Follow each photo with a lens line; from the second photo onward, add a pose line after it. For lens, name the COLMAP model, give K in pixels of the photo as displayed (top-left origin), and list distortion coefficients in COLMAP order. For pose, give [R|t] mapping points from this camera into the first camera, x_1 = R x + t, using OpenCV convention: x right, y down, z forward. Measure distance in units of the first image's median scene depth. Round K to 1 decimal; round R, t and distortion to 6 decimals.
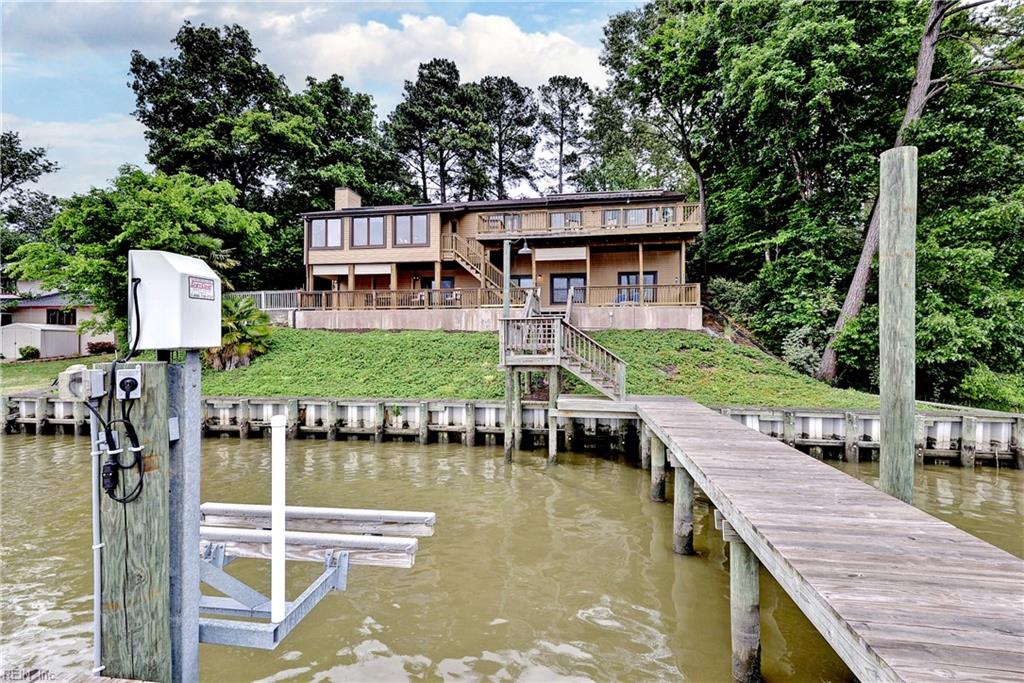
lens RADIAL K [[475.8, 0, 509.9], [0, 475.8, 316.6], [0, 0, 1]] dist [0.020297, -0.000818]
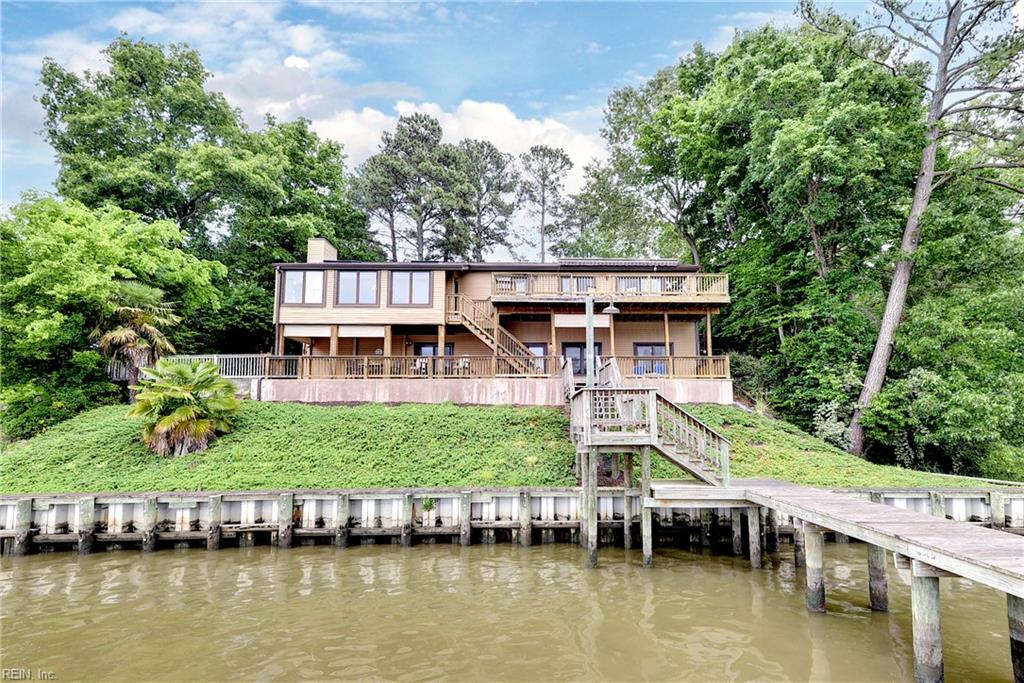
lens RADIAL K [[474.5, 0, 512.1], [0, 474.5, 350.9], [0, 0, 1]] dist [0.018091, -0.000692]
pose [[0.982790, 0.024445, 0.183101, -0.185295], [-0.008503, 0.996141, -0.087354, 0.007400], [-0.184530, 0.084293, 0.979206, 0.125224]]
